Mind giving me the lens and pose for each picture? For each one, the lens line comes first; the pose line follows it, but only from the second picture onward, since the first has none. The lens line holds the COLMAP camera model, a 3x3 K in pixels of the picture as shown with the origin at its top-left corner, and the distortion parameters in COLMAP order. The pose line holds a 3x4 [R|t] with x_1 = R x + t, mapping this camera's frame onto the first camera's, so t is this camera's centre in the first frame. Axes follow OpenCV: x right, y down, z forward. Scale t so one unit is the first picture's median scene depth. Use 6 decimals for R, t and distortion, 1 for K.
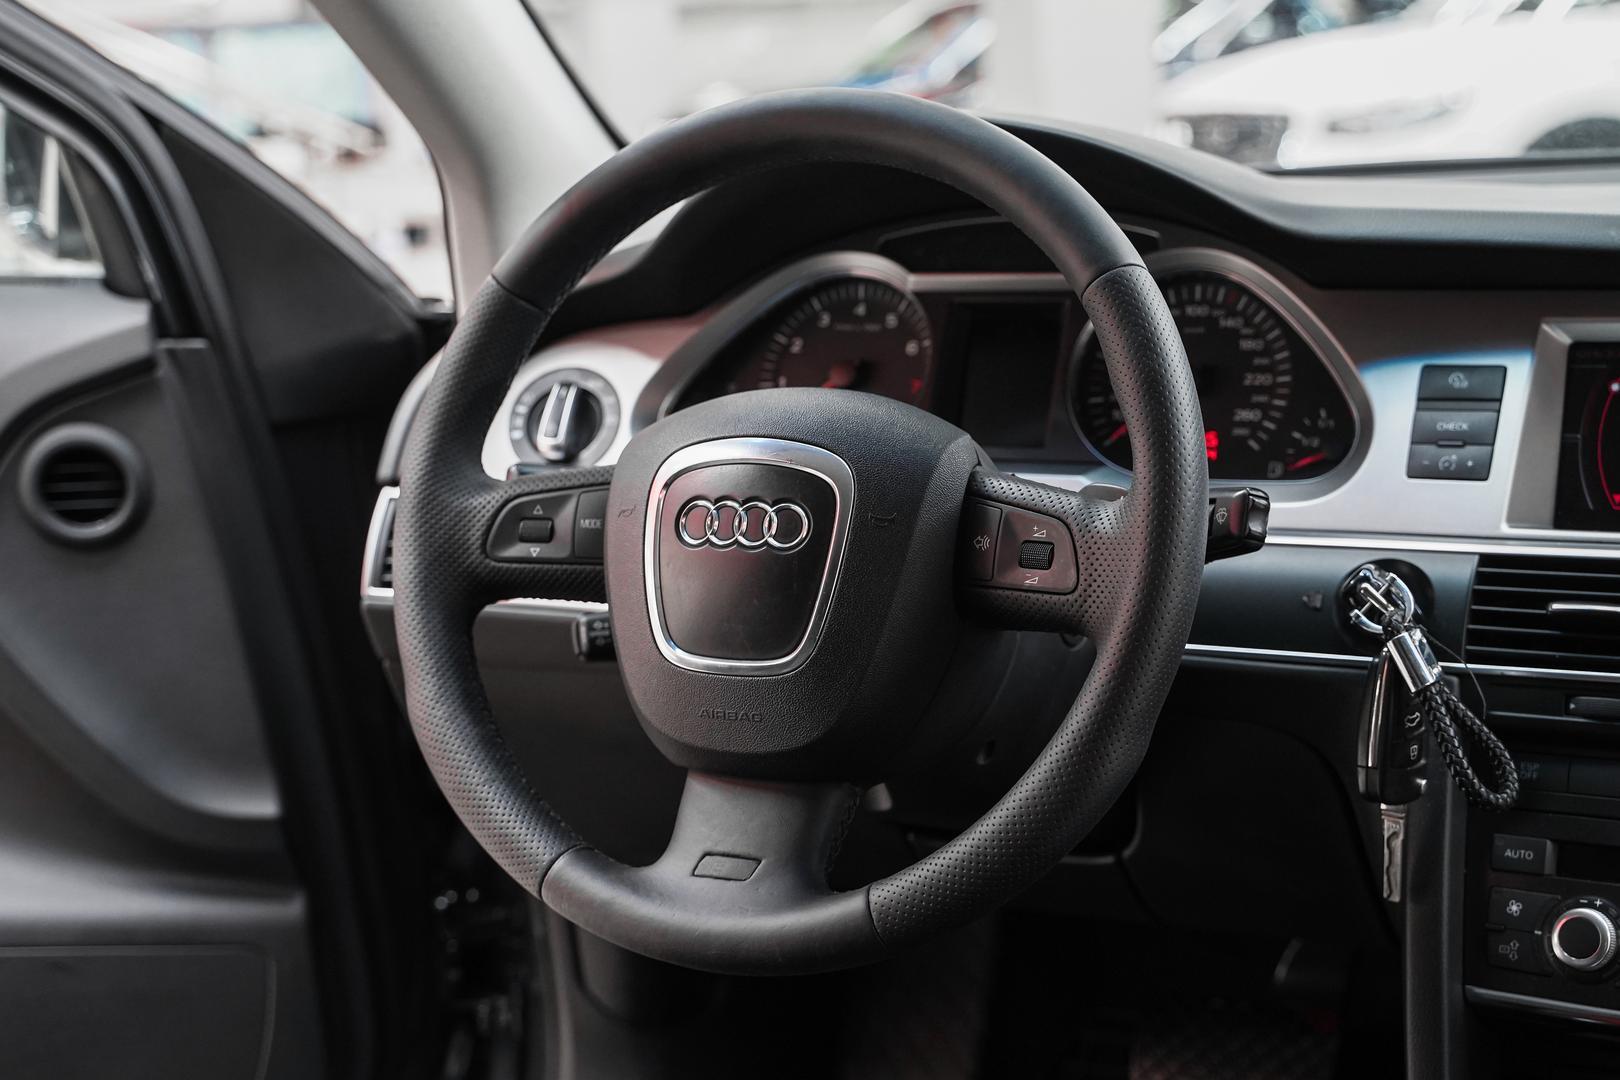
lens RADIAL K [[2342.6, 0, 808.6], [0, 2342.6, 512.4], [0, 0, 1]] dist [0.001595, 0.022148]
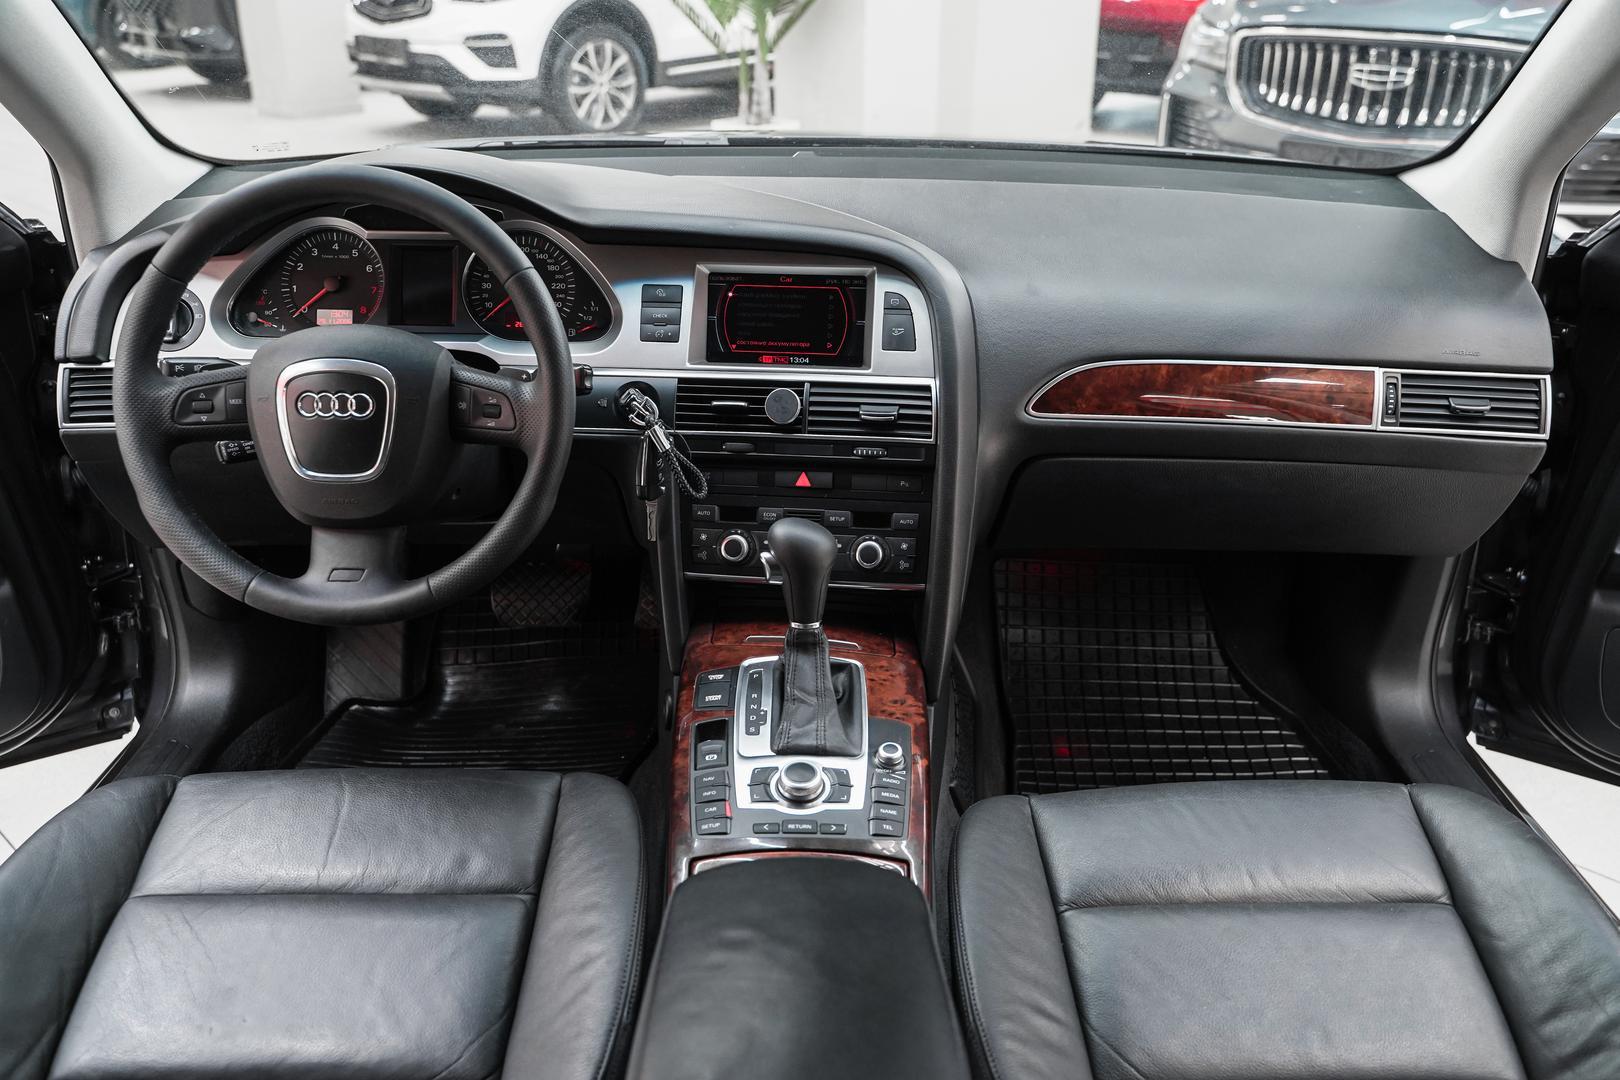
lens RADIAL K [[1301.3, 0, 810.0], [0, 1301.3, 540.0], [0, 0, 1]] dist [-0.014680, 0.005291]
pose [[0.887287, -0.136876, 0.440438, -0.152458], [0.020733, 0.965820, 0.258384, -0.142053], [-0.460751, -0.220129, 0.859798, -0.123551]]
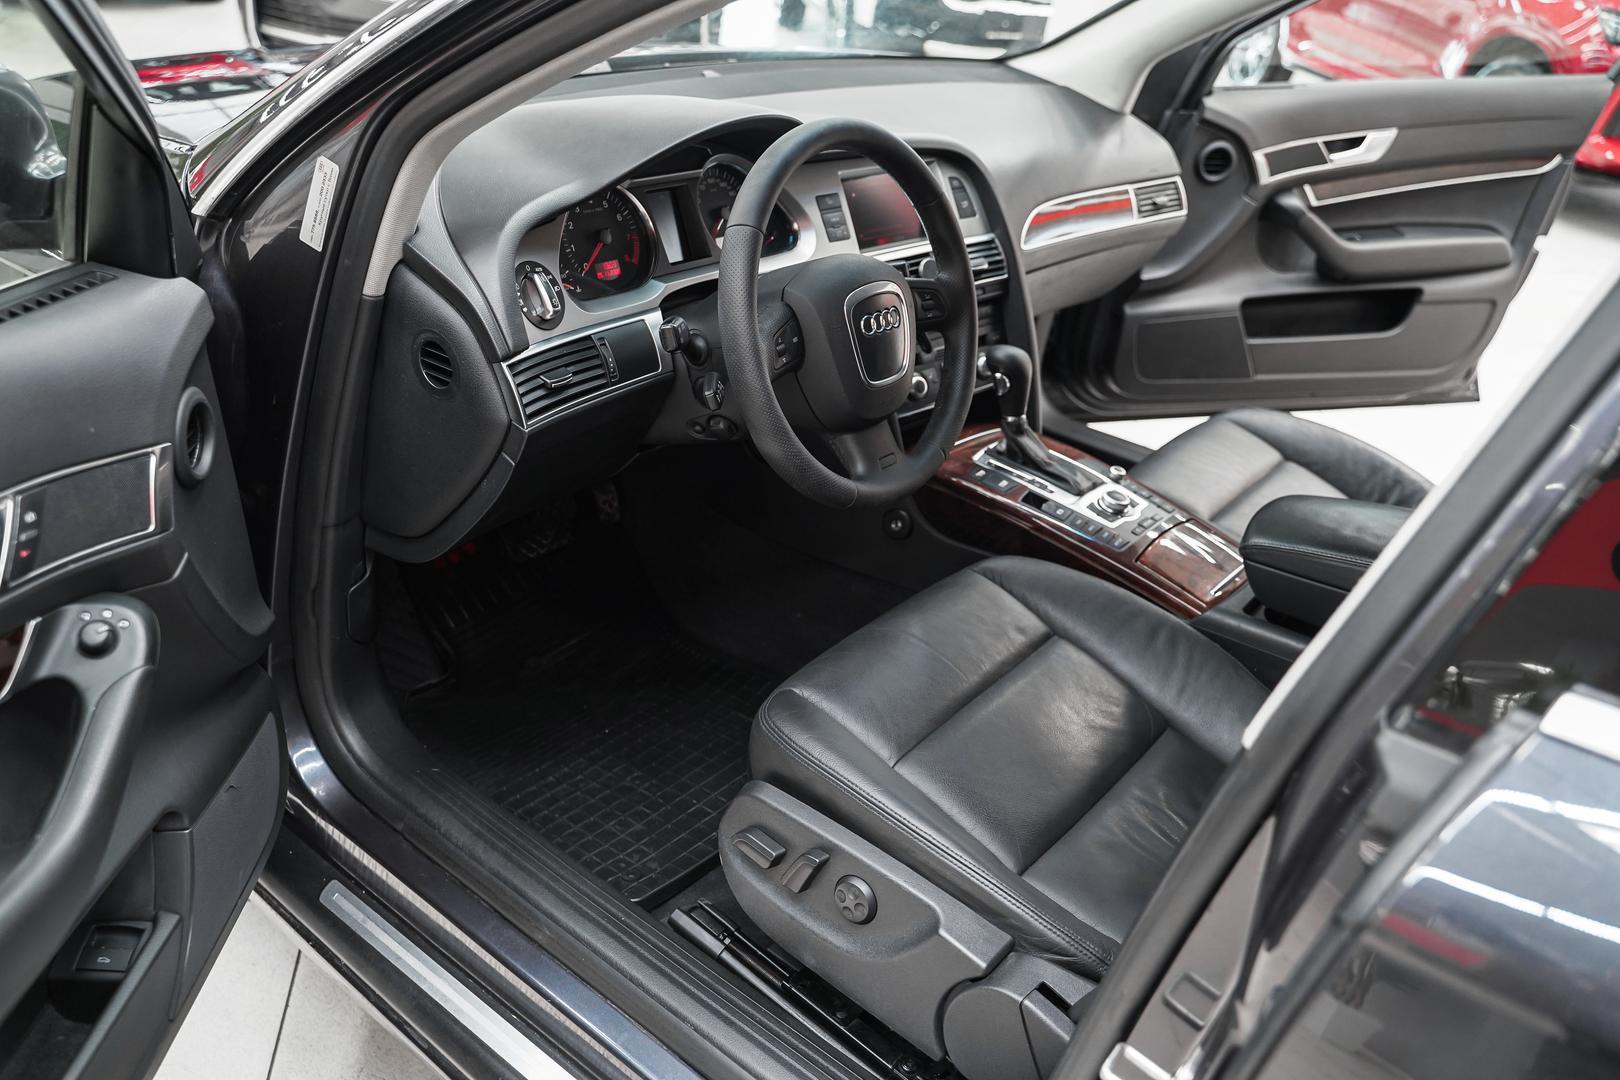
lens RADIAL K [[1283.8, 0, 810.0], [0, 1283.8, 540.0], [0, 0, 1]] dist [-0.019111, 0.007642]
pose [[0.196766, -0.397691, 0.896172, -1.156597], [0.063694, 0.917296, 0.393080, -0.272714], [-0.978379, -0.020264, 0.205823, 0.723176]]
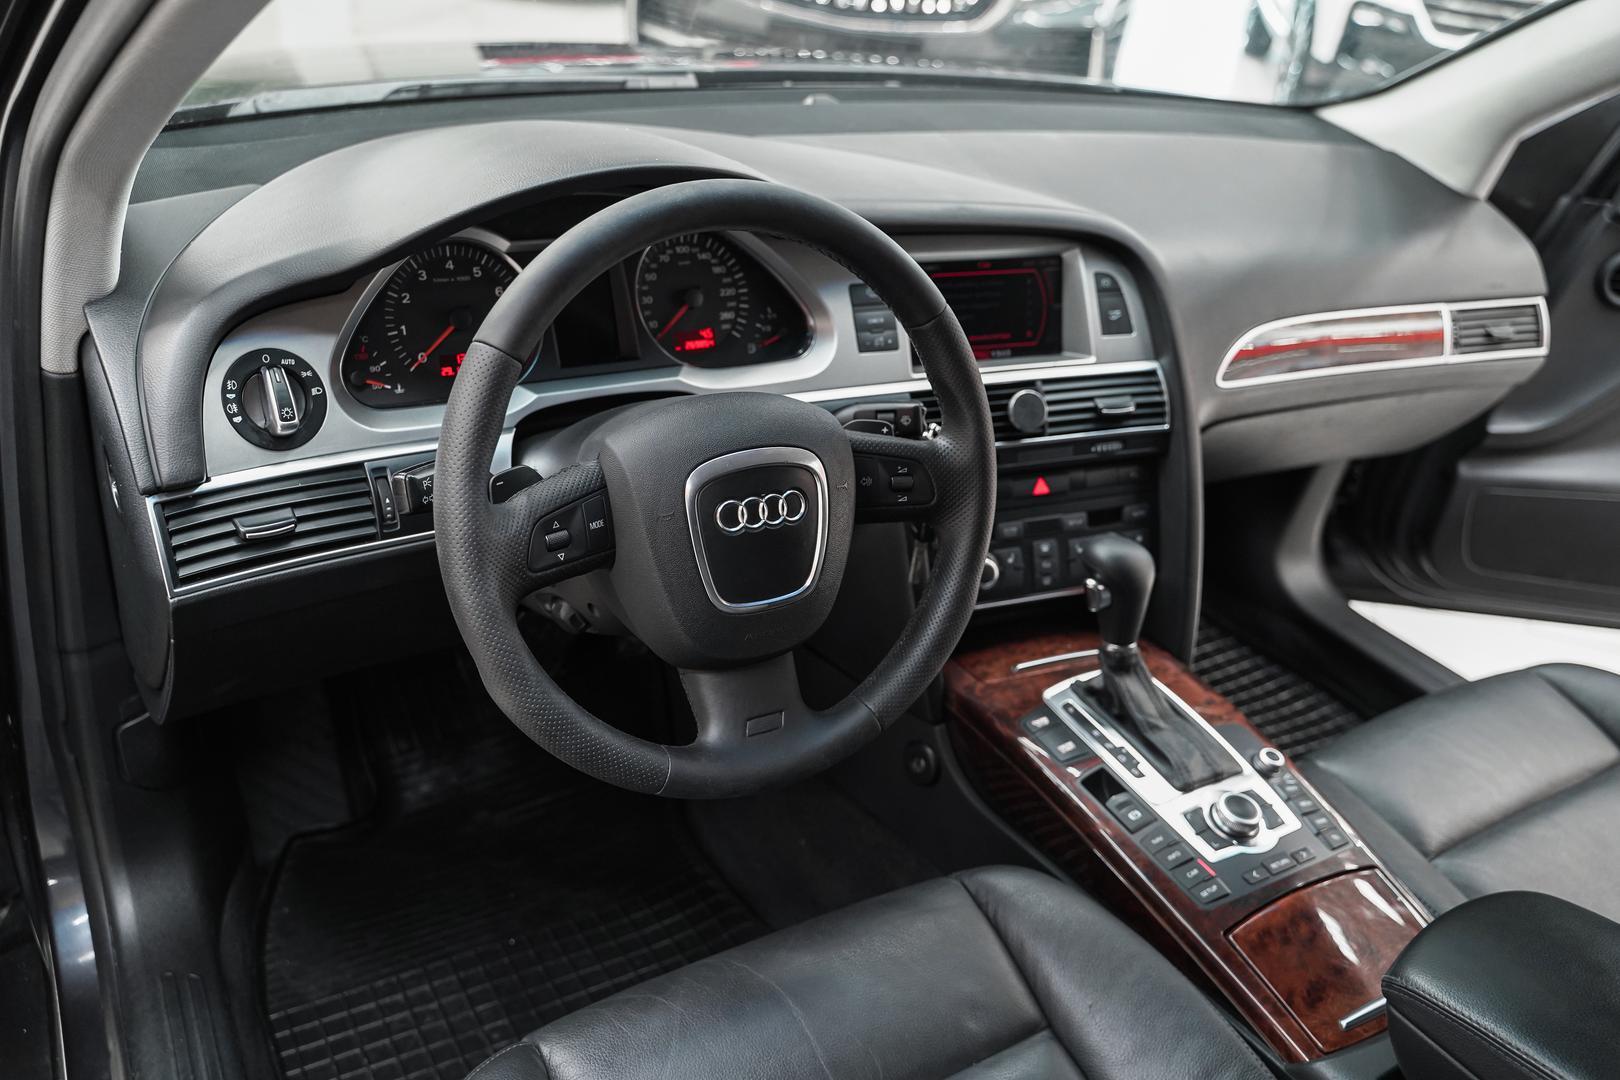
lens RADIAL K [[1301.3, 0, 810.0], [0, 1301.3, 540.0], [0, 0, 1]] dist [-0.014680, 0.005291]
pose [[0.530440, -0.317275, 0.786111, -0.588813], [0.019106, 0.931559, 0.363087, -0.242562], [-0.847507, -0.177577, 0.500198, 0.512535]]
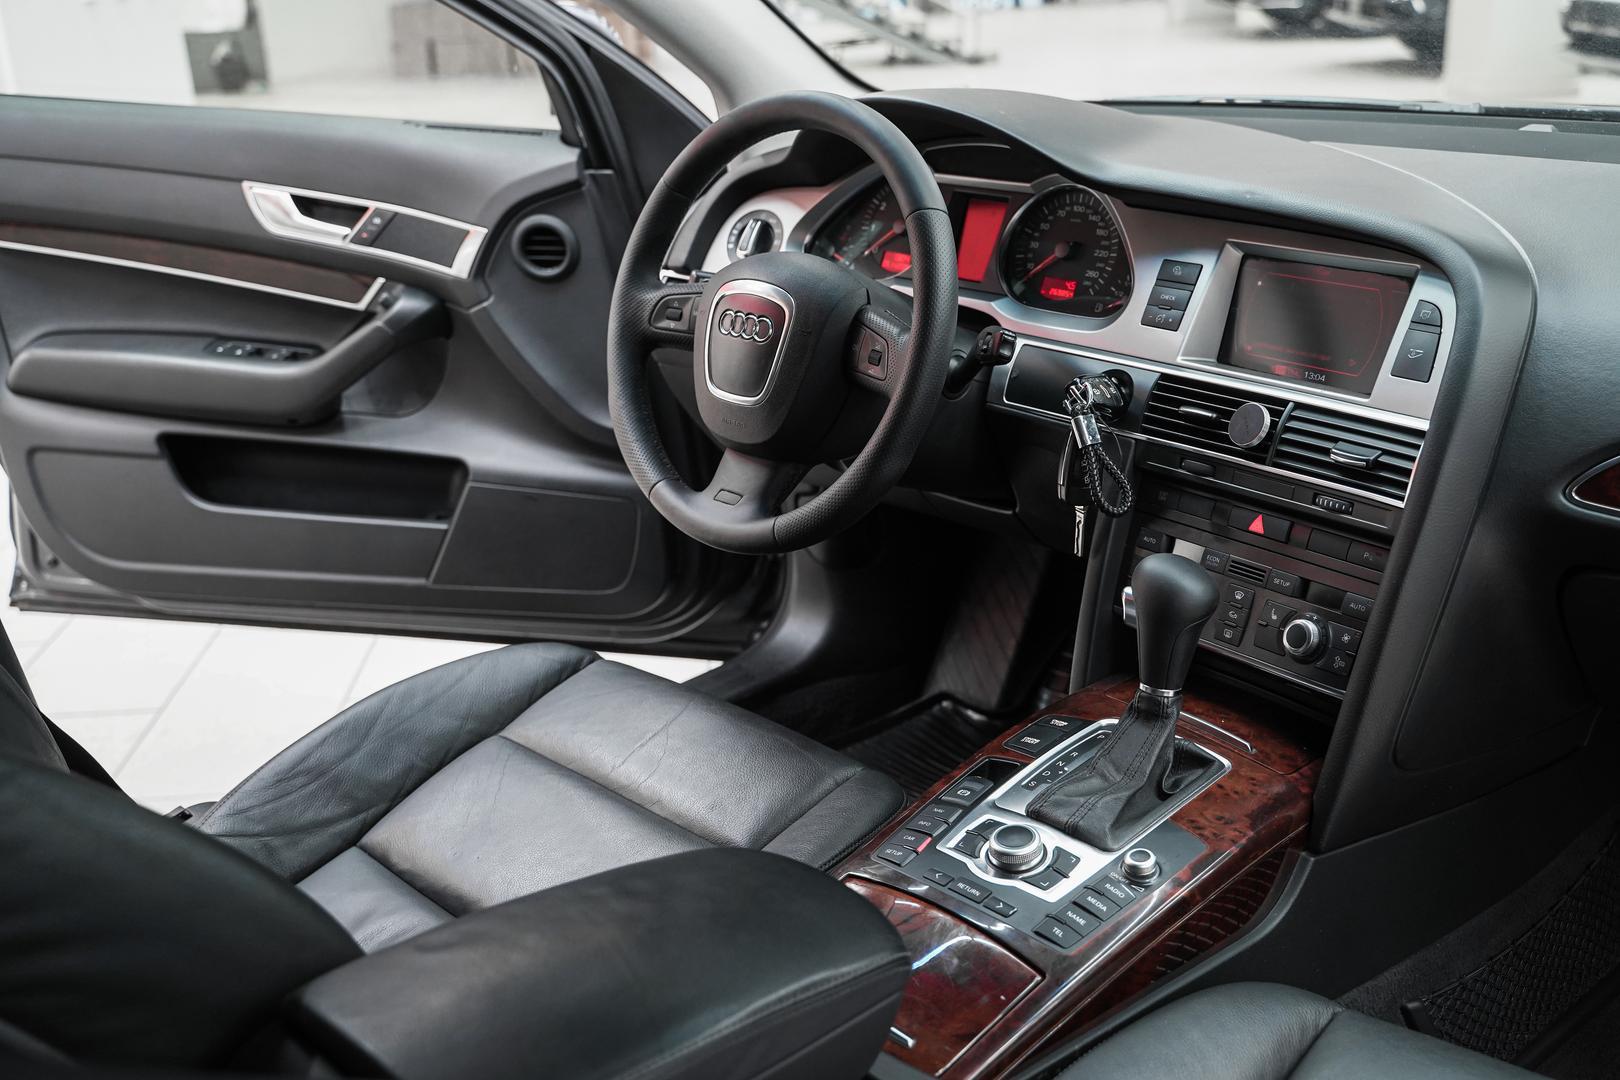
lens RADIAL K [[1644.3, 0, 810.0], [0, 1644.3, 540.0], [0, 0, 1]] dist [-0.012012, 0.026095]
pose [[0.949925, 0.124444, -0.286630, 0.394940], [-0.061381, 0.973718, 0.219329, -0.113200], [0.306391, -0.190752, 0.932597, -0.266444]]
